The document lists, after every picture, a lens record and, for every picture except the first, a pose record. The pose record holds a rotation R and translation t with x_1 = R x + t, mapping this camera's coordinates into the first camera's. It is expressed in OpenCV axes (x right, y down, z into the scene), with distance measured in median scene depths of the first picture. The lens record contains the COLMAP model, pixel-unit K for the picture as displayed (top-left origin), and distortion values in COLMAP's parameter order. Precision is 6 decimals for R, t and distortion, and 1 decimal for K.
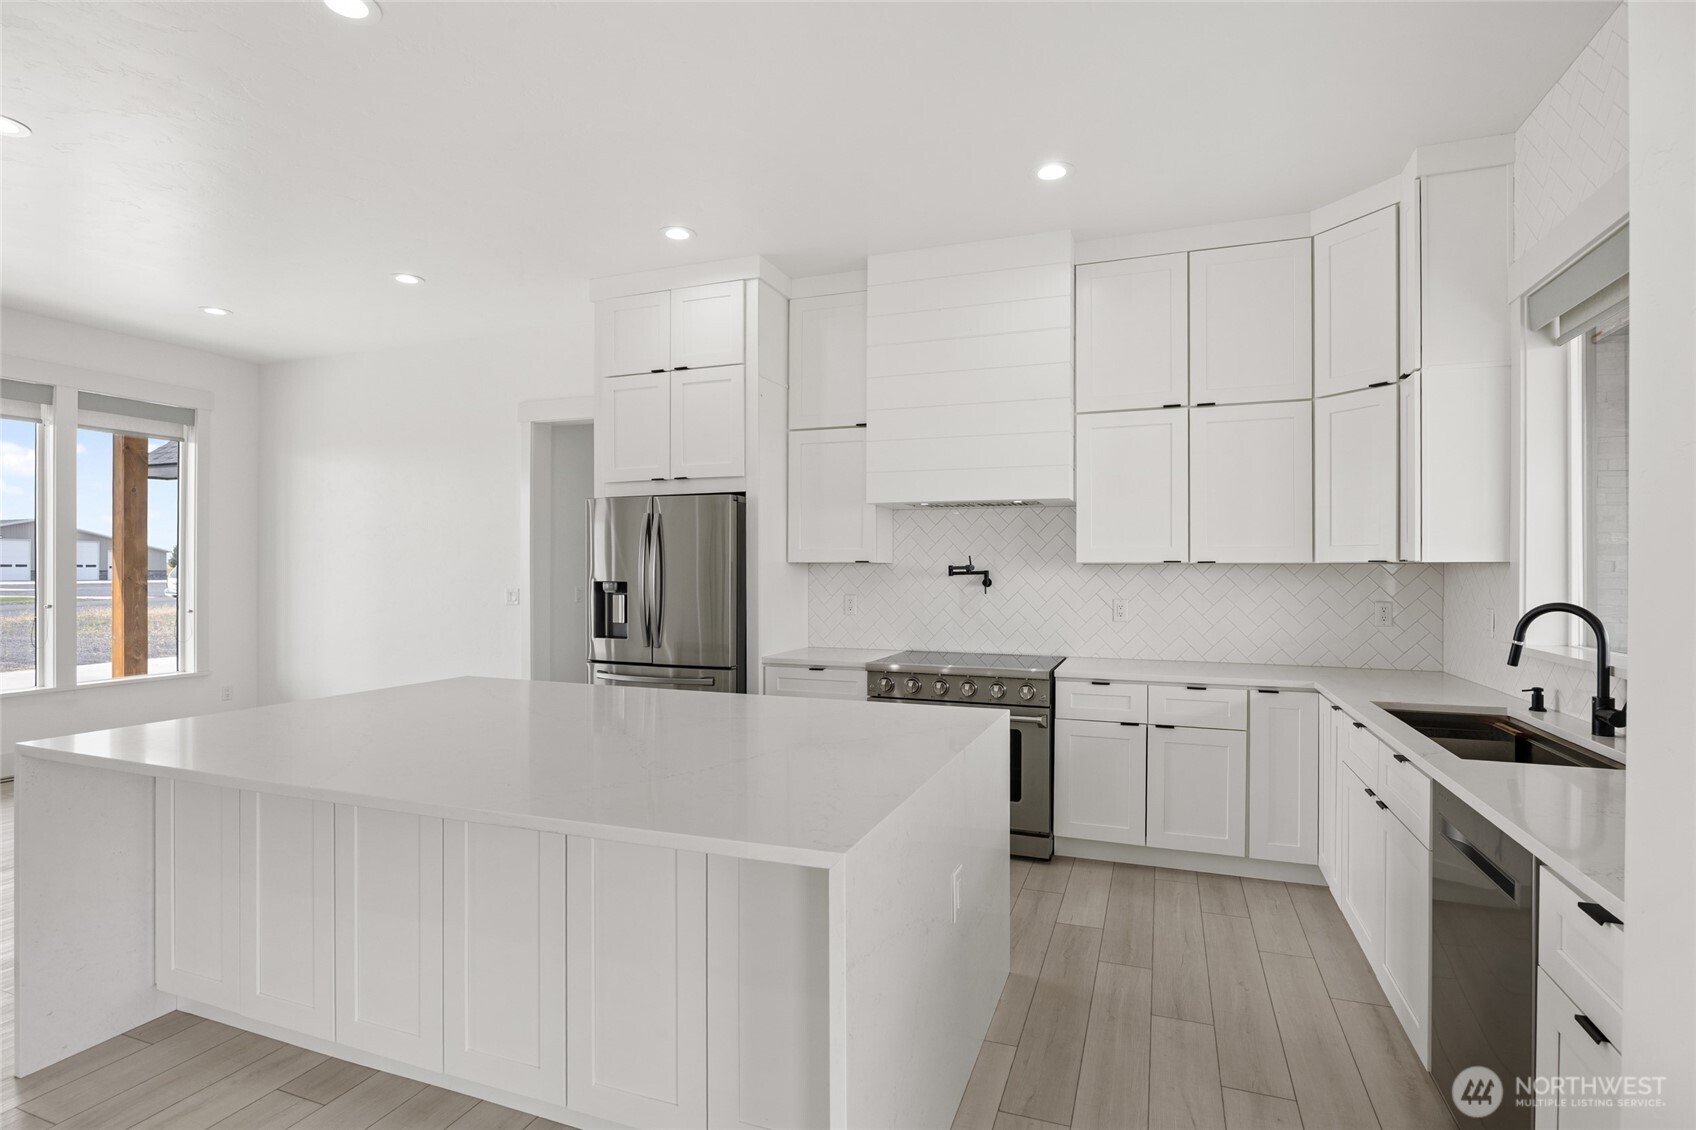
lens RADIAL K [[826.8, 0, 846.0], [0, 826.8, 567.4], [0, 0, 1]] dist [-0.013464, 0.000661]
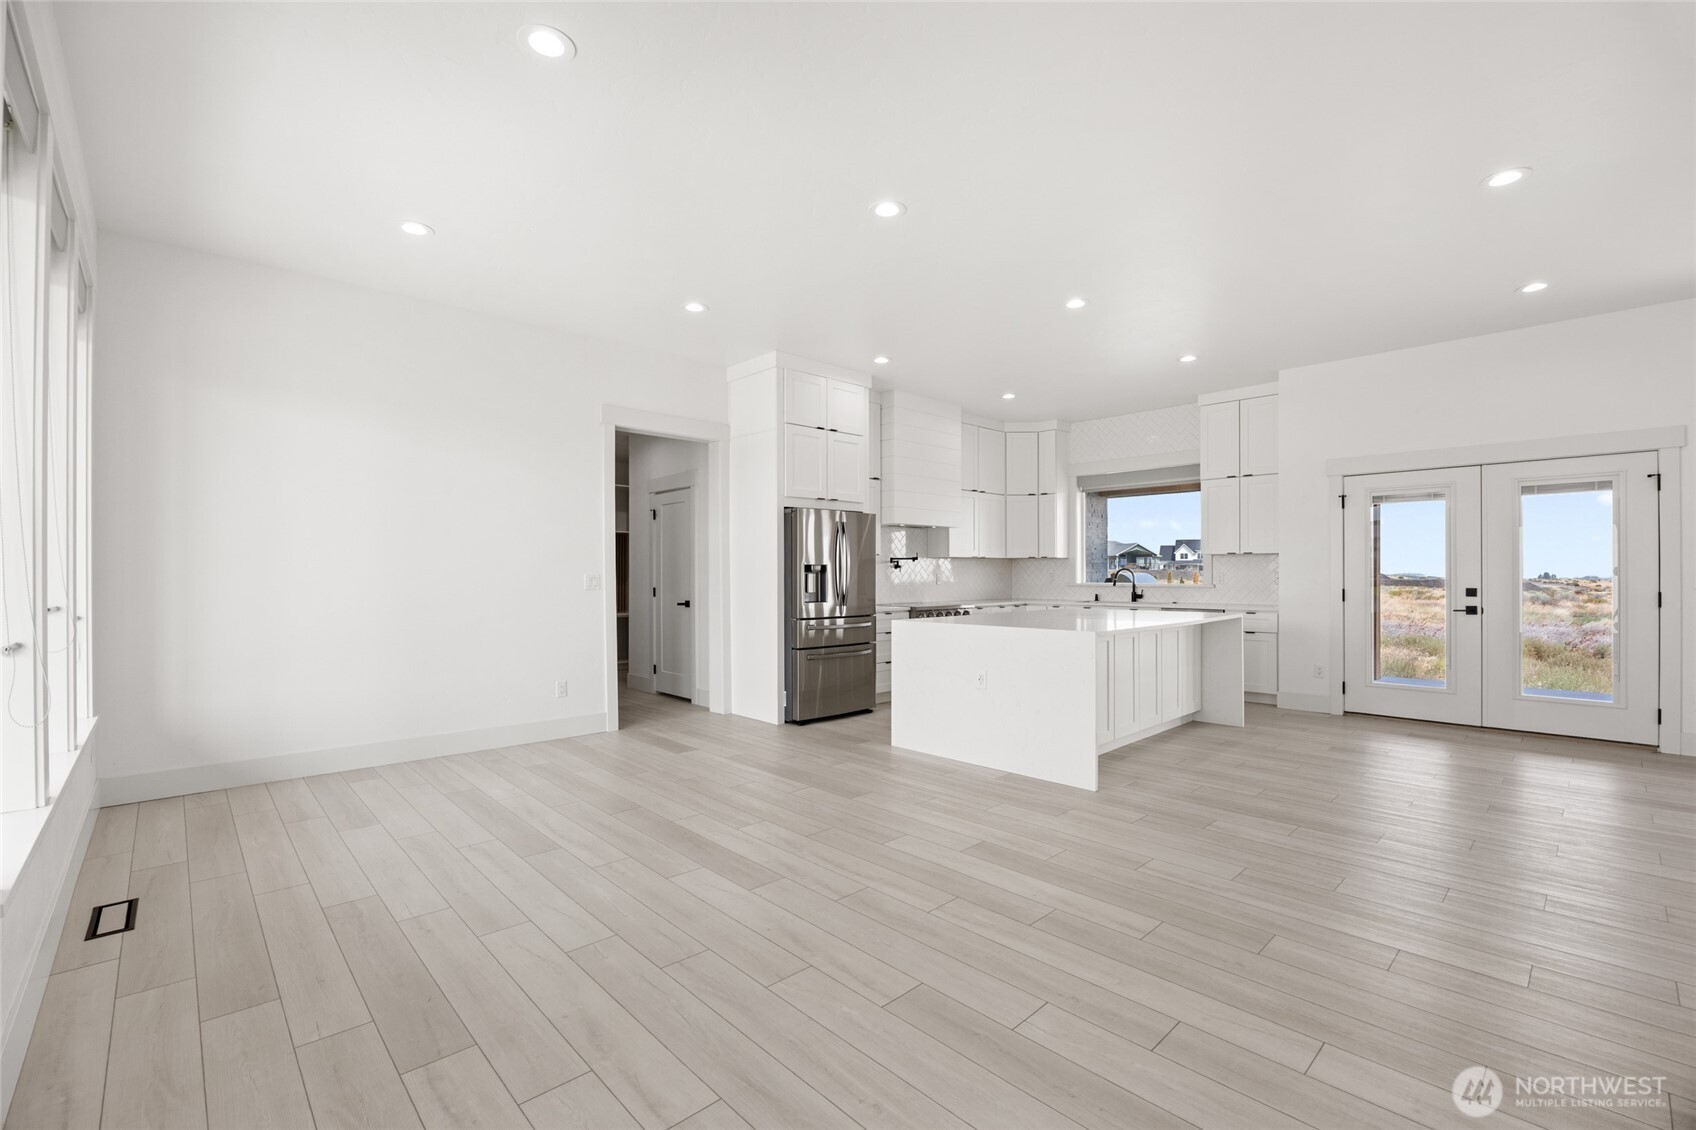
lens RADIAL K [[728.3, 0, 853.6], [0, 728.3, 571.3], [0, 0, 1]] dist [-0.017807, 0.000611]
pose [[0.436564, -0.002524, 0.899670, -1.560107], [0.002363, 0.999996, 0.001658, 0.028877], [-0.899670, 0.001401, 0.436568, 0.388217]]
